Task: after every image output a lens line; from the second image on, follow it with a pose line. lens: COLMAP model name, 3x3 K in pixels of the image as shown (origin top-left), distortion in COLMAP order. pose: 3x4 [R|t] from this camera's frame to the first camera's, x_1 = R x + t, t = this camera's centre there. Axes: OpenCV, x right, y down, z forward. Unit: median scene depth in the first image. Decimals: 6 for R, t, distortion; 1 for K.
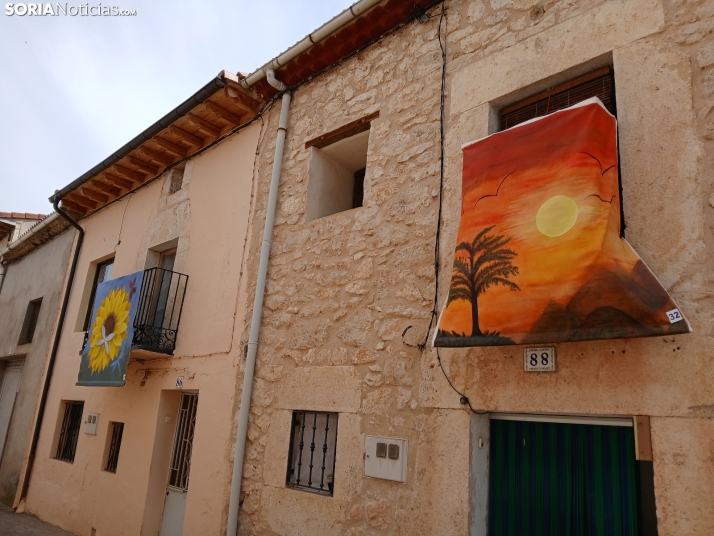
lens RADIAL K [[559.0, 0, 353.9], [0, 559.0, 276.1], [0, 0, 1]] dist [0.060310, -0.121520]
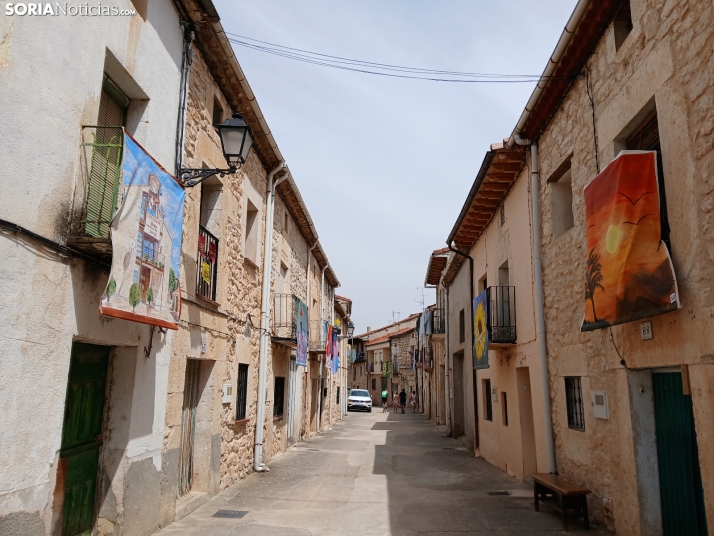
lens RADIAL K [[559.0, 0, 353.9], [0, 559.0, 276.1], [0, 0, 1]] dist [0.060310, -0.121520]
pose [[0.665972, -0.209429, -0.715975, 0.677299], [0.243254, 0.968288, -0.056967, -0.065926], [0.705201, -0.136226, 0.695798, -0.386641]]
